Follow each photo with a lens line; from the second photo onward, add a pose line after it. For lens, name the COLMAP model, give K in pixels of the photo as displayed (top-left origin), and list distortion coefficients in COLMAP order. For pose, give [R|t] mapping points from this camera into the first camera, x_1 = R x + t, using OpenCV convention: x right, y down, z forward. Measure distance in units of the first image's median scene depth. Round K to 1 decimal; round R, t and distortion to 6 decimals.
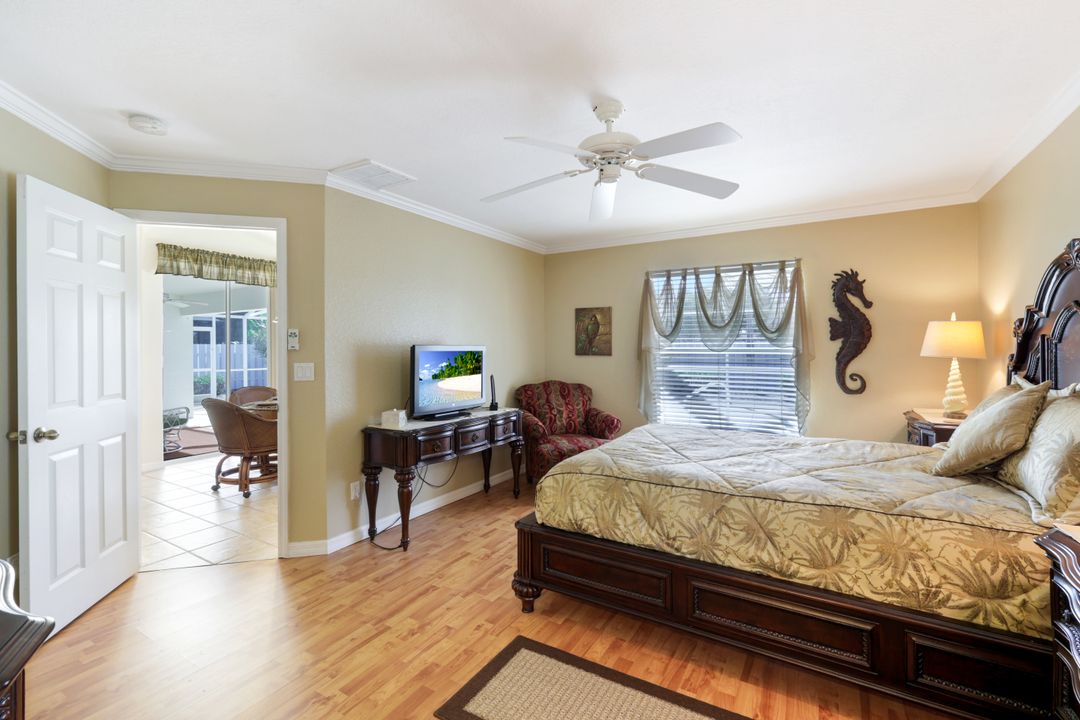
lens RADIAL K [[470.1, 0, 535.5], [0, 470.1, 351.5], [0, 0, 1]] dist [0.001039, -0.000282]
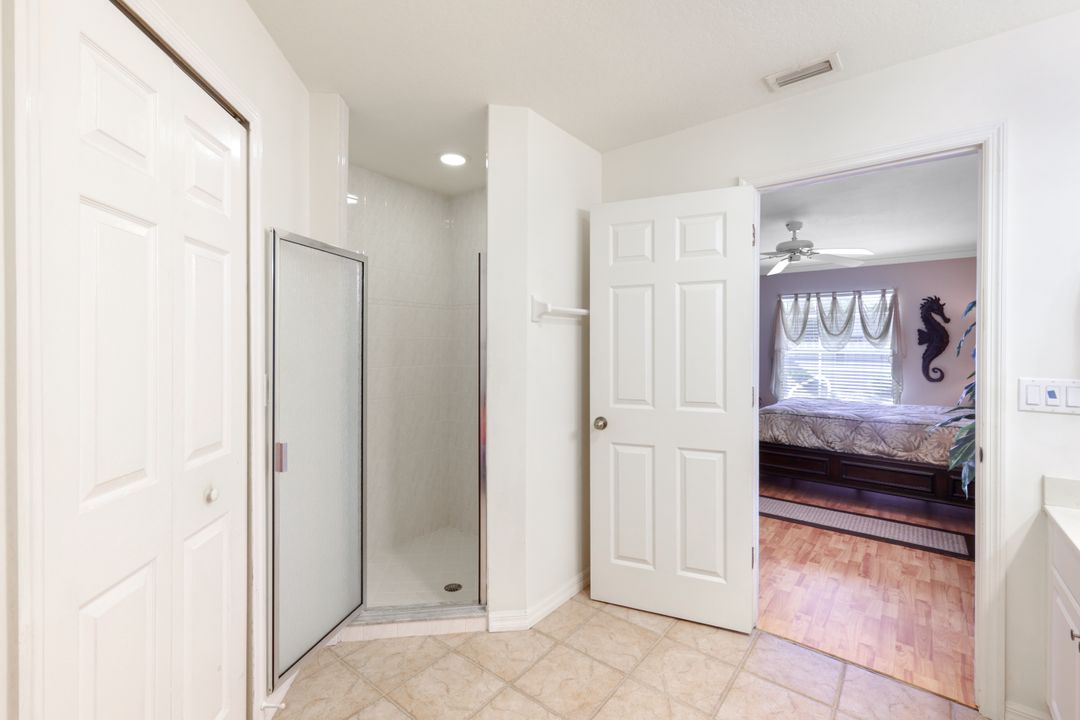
lens RADIAL K [[470.1, 0, 546.8], [0, 470.1, 354.6], [0, 0, 1]] dist [0.001039, -0.000282]
pose [[0.993373, 0.012675, -0.114233, -0.354478], [-0.011406, 0.999866, 0.011755, 0.003122], [0.114366, -0.010374, 0.993384, -0.587440]]
